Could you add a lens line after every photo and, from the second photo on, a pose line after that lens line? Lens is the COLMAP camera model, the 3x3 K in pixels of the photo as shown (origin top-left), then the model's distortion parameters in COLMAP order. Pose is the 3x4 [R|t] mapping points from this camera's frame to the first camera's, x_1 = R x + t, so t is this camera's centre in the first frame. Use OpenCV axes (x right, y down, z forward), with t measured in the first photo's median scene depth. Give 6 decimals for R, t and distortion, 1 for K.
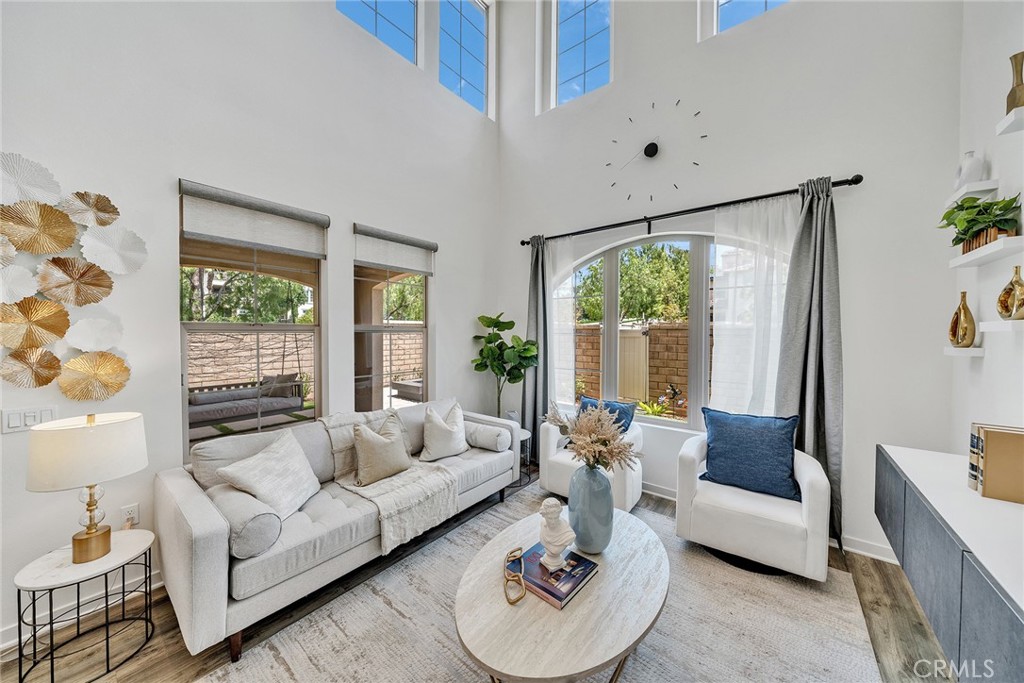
lens RADIAL K [[346.8, 0, 509.5], [0, 346.8, 338.5], [0, 0, 1]] dist [-0.006456, 0.000027]
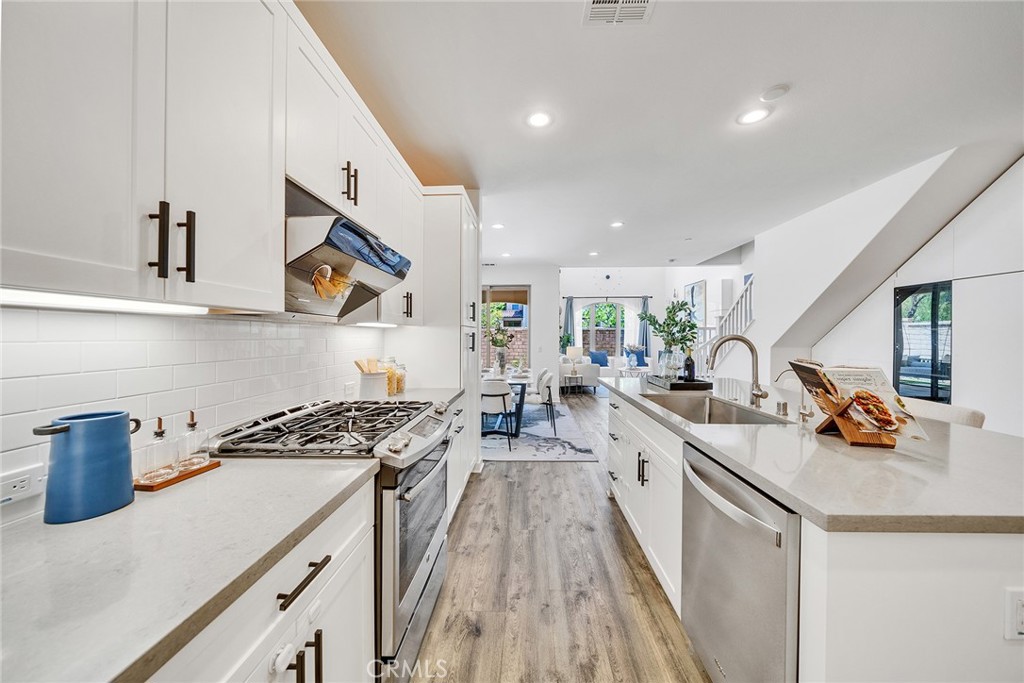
lens RADIAL K [[351.6, 0, 512.0], [0, 351.6, 341.5], [0, 0, 1]] dist [-0.008013, 0.000002]
pose [[0.807413, -0.017004, 0.589741, -2.567610], [0.018739, 0.999819, 0.003171, 0.068234], [-0.589689, 0.008491, 0.807586, -1.326683]]
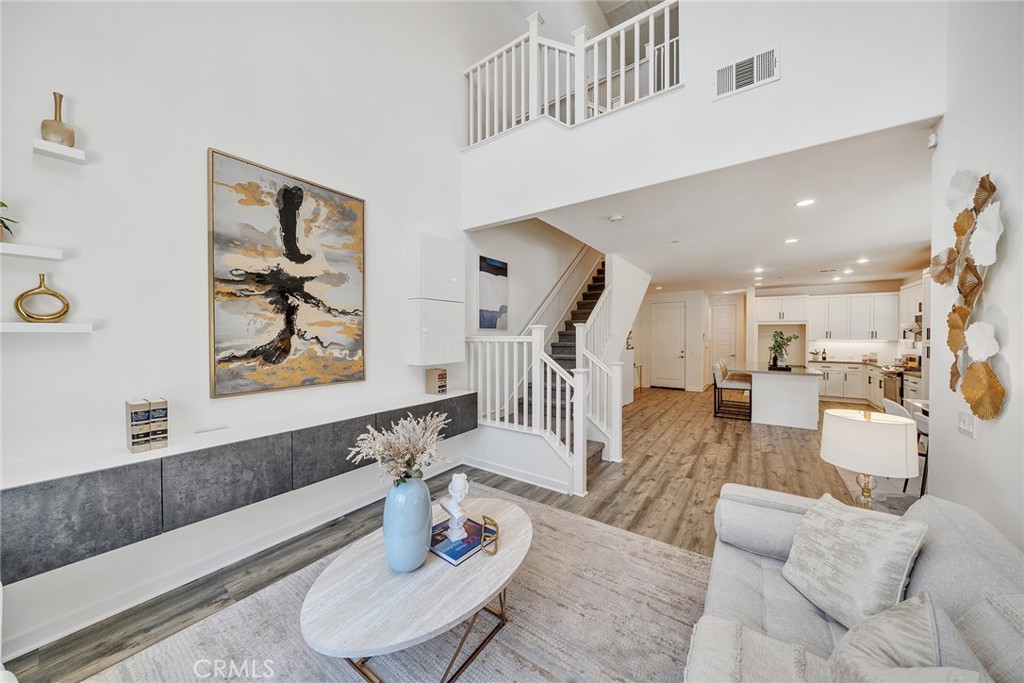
lens RADIAL K [[346.8, 0, 509.5], [0, 346.8, 338.5], [0, 0, 1]] dist [-0.006456, 0.000027]
pose [[-0.998514, -0.004541, -0.054299, 0.007026], [-0.005896, 0.999675, 0.024809, -0.019391], [0.054169, 0.025092, -0.998216, 1.086090]]
